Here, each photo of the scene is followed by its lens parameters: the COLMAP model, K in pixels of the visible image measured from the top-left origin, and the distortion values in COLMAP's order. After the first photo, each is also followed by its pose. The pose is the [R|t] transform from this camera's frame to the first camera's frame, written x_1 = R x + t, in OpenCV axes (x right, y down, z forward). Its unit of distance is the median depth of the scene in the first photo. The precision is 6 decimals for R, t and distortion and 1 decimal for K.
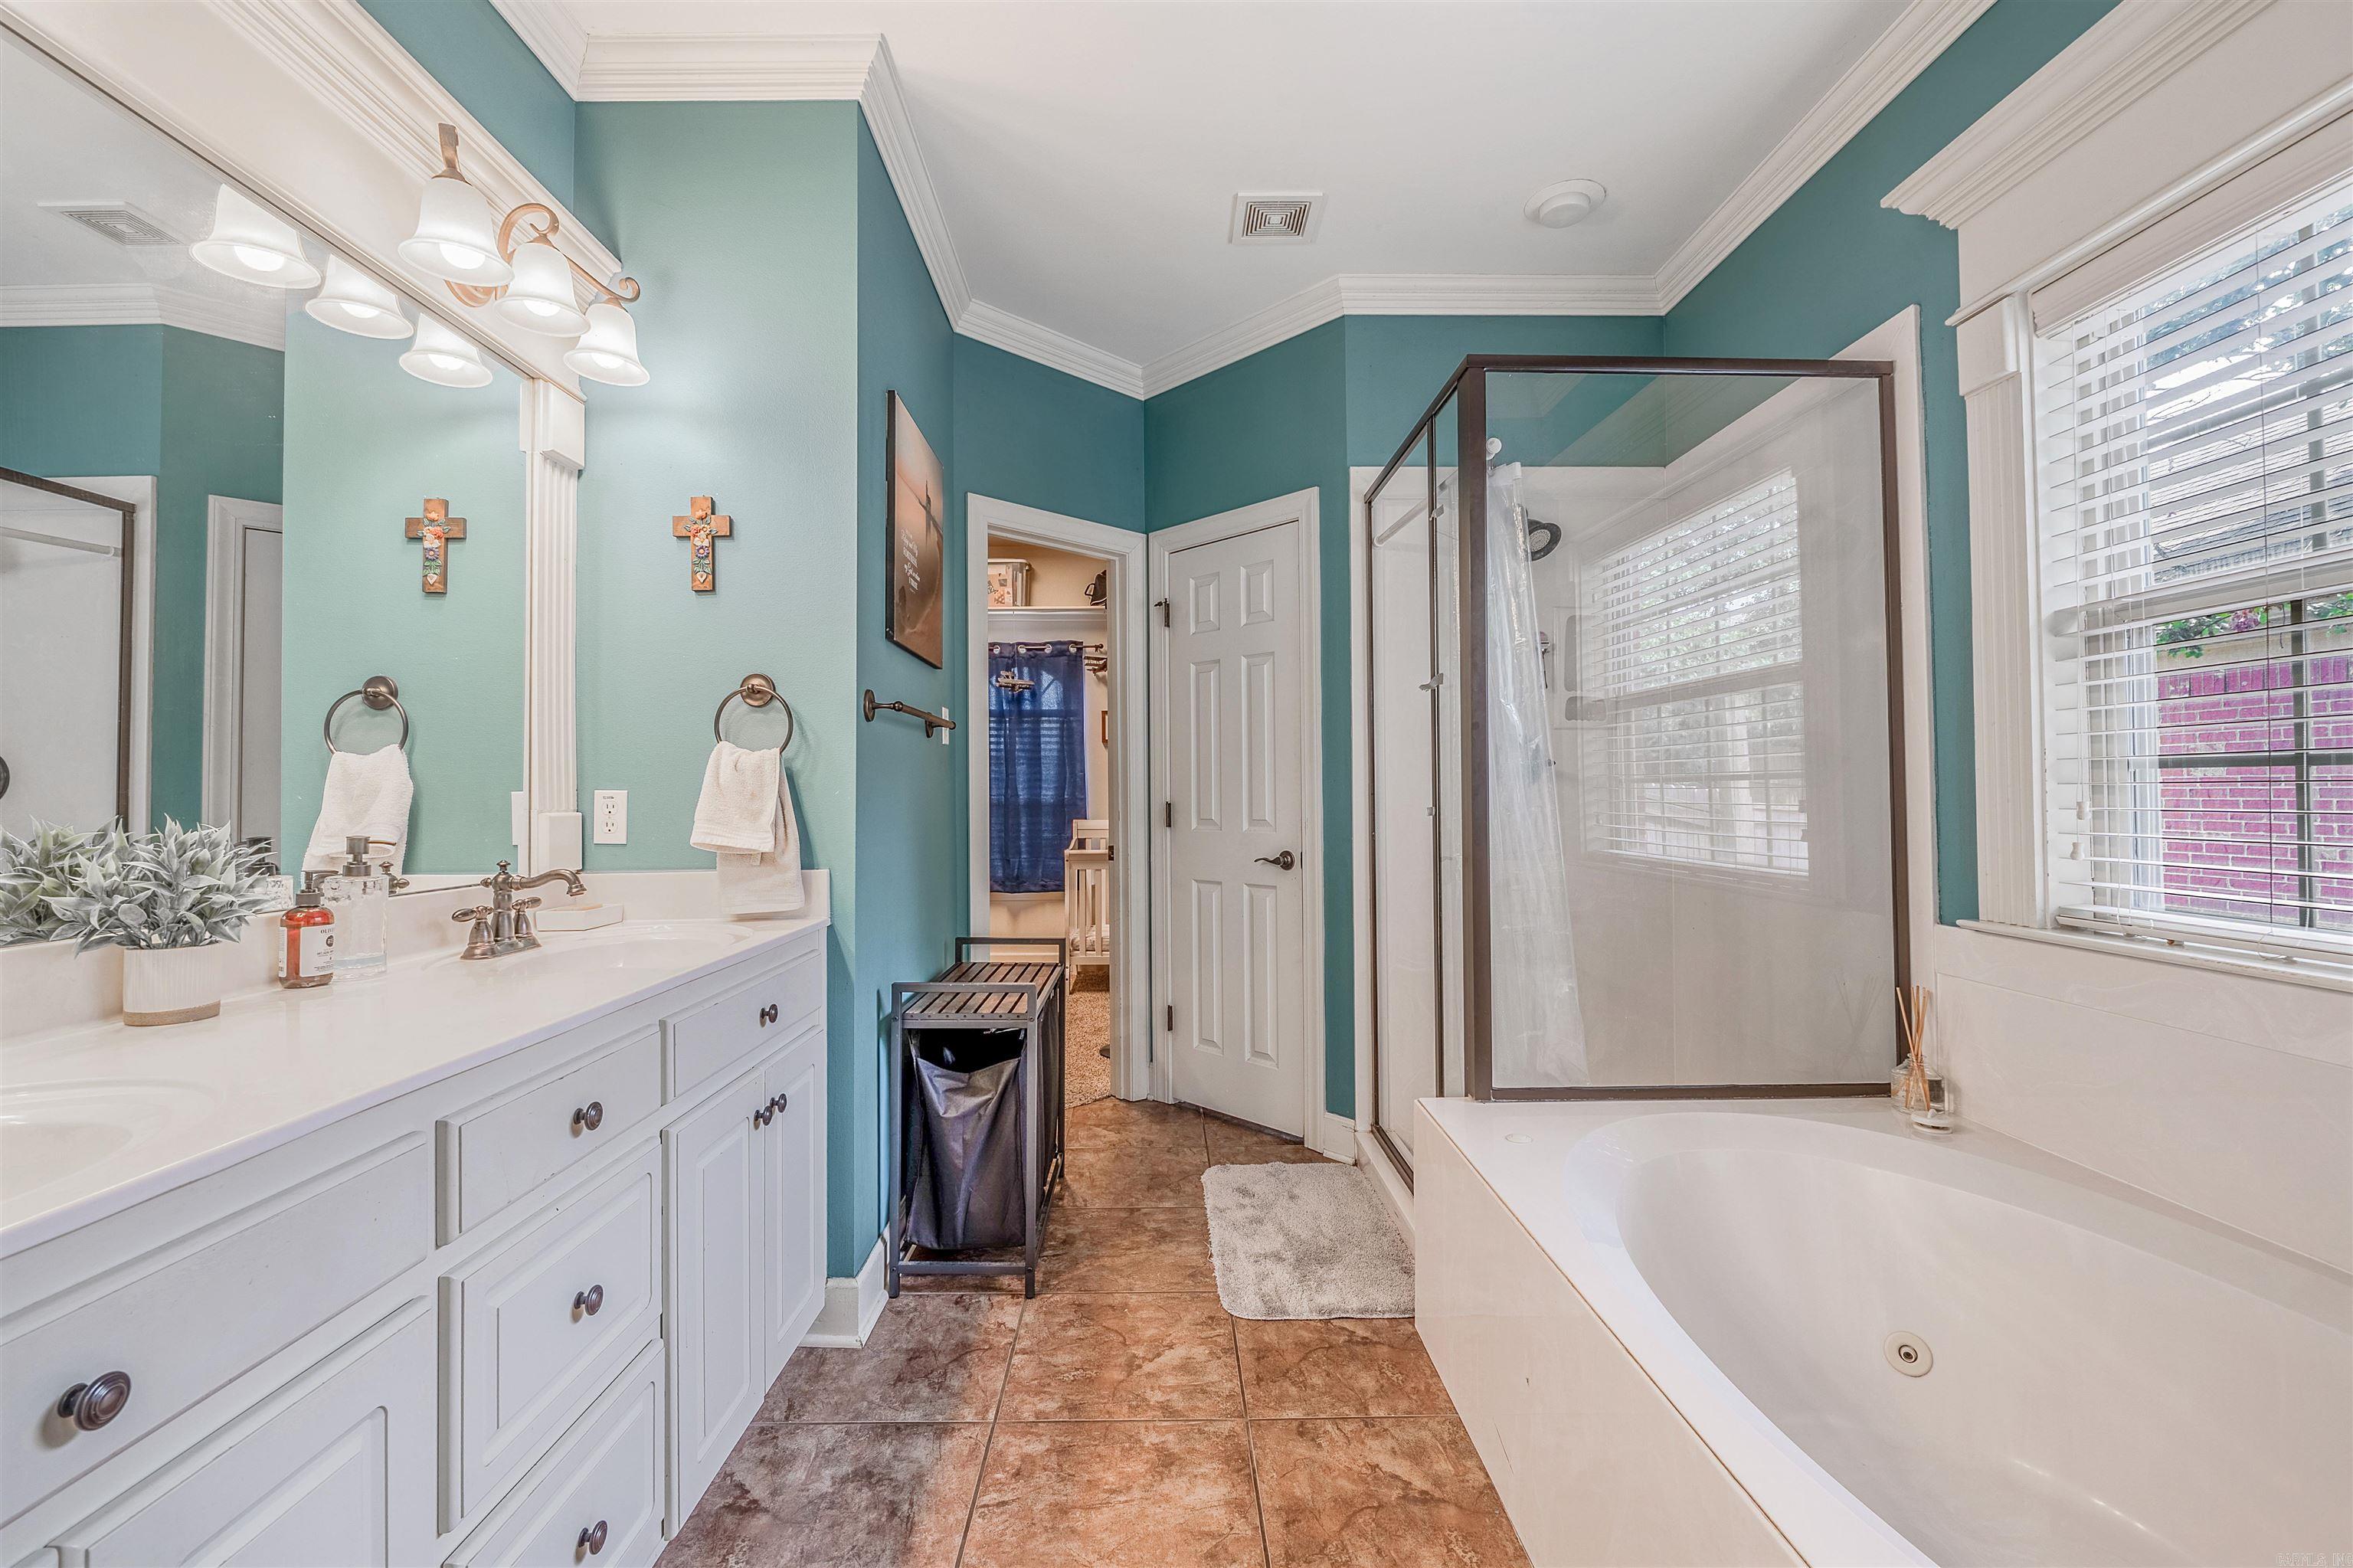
lens RADIAL K [[994.7, 0, 1178.5], [0, 994.7, 781.0], [0, 0, 1]] dist [-0.009227, 0.000613]
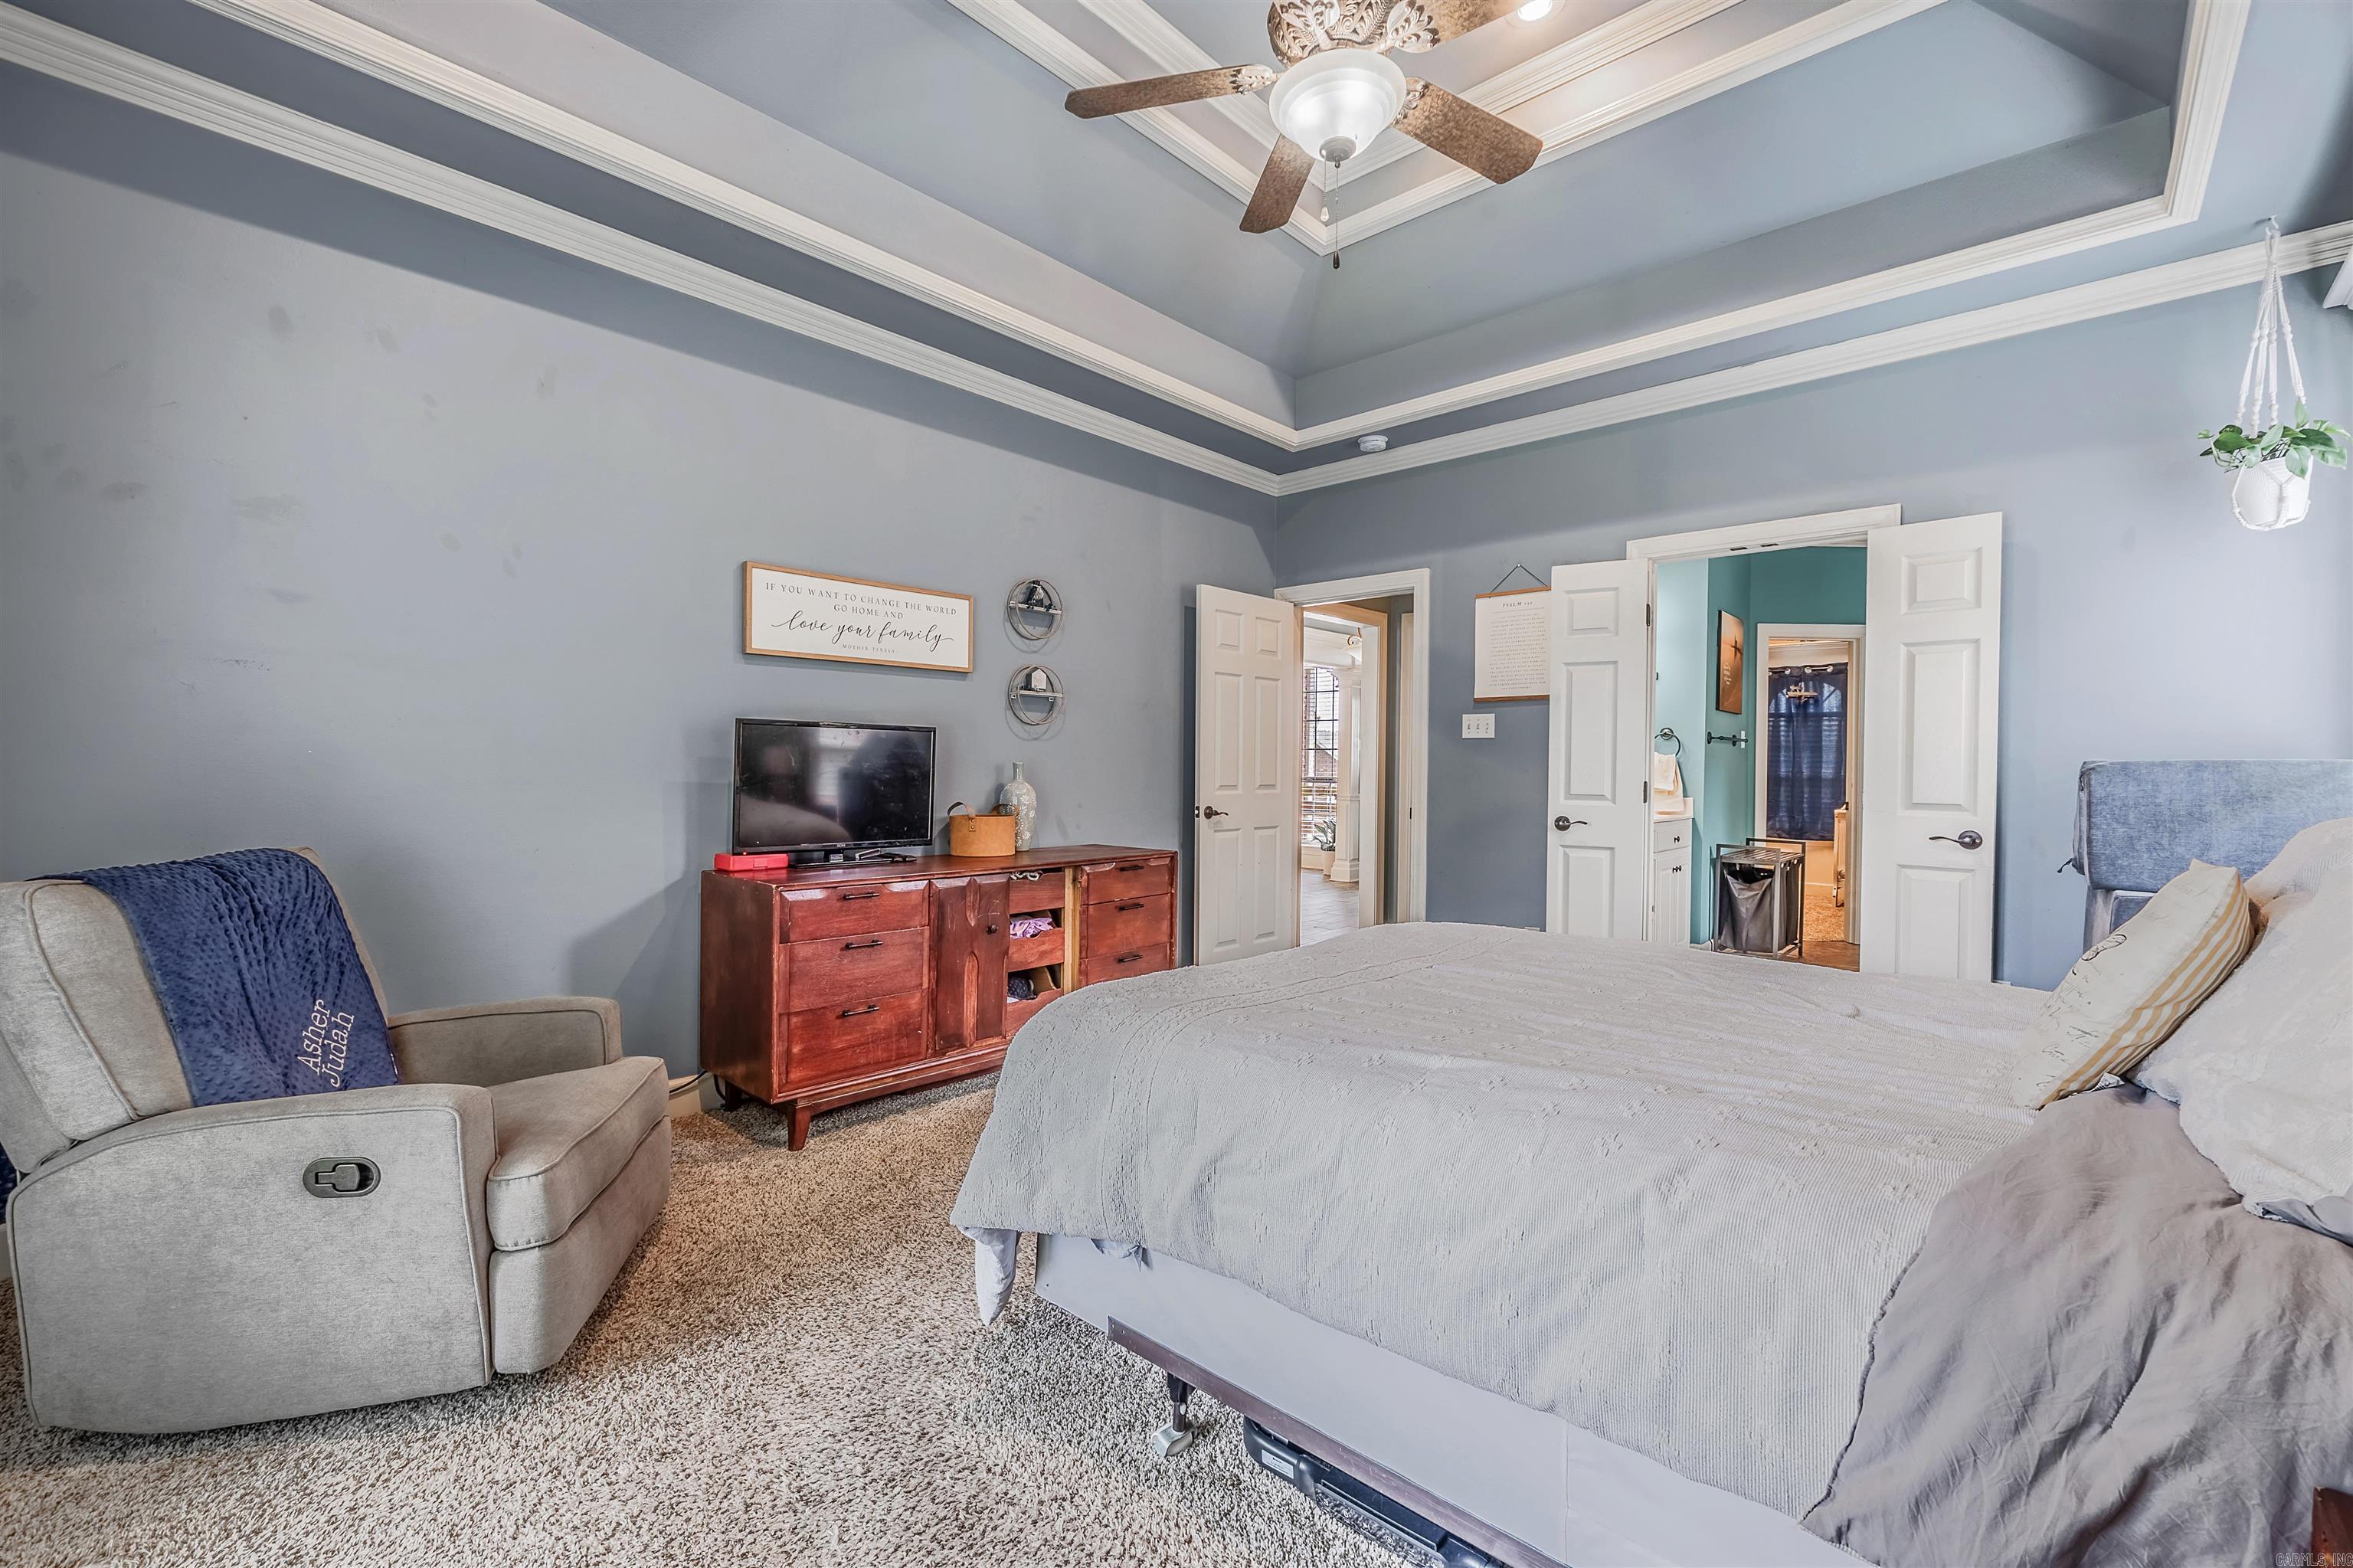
lens RADIAL K [[994.7, 0, 1160.6], [0, 994.7, 778.9], [0, 0, 1]] dist [-0.009227, 0.000613]
pose [[0.718822, 0.023626, -0.694792, 0.431228], [-0.005536, 0.999585, 0.028262, -0.029582], [0.695172, -0.016469, 0.718655, -1.737881]]
